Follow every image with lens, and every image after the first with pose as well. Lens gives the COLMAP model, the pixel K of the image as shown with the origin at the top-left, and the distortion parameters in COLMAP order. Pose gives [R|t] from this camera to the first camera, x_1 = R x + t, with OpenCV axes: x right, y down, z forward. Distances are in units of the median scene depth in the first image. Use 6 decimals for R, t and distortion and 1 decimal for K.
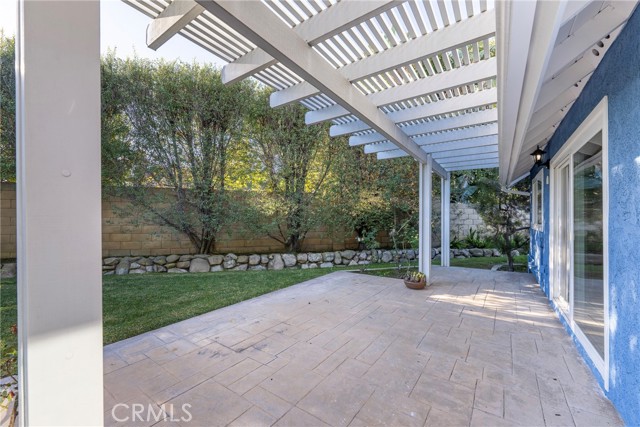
lens RADIAL K [[261.1, 0, 319.8], [0, 261.1, 217.7], [0, 0, 1]] dist [-0.001311, 0.000356]
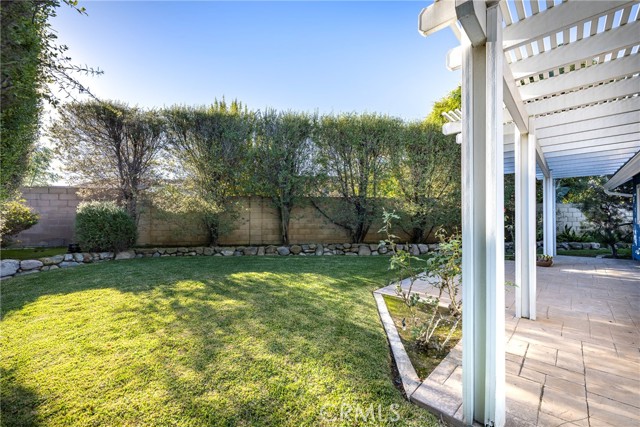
lens RADIAL K [[261.1, 0, 319.8], [0, 261.1, 216.0], [0, 0, 1]] dist [-0.001311, 0.000356]
pose [[0.987294, -0.009811, -0.158600, -0.410207], [0.009078, 0.999945, -0.005343, -0.003042], [0.158644, 0.003835, 0.987328, -0.398378]]
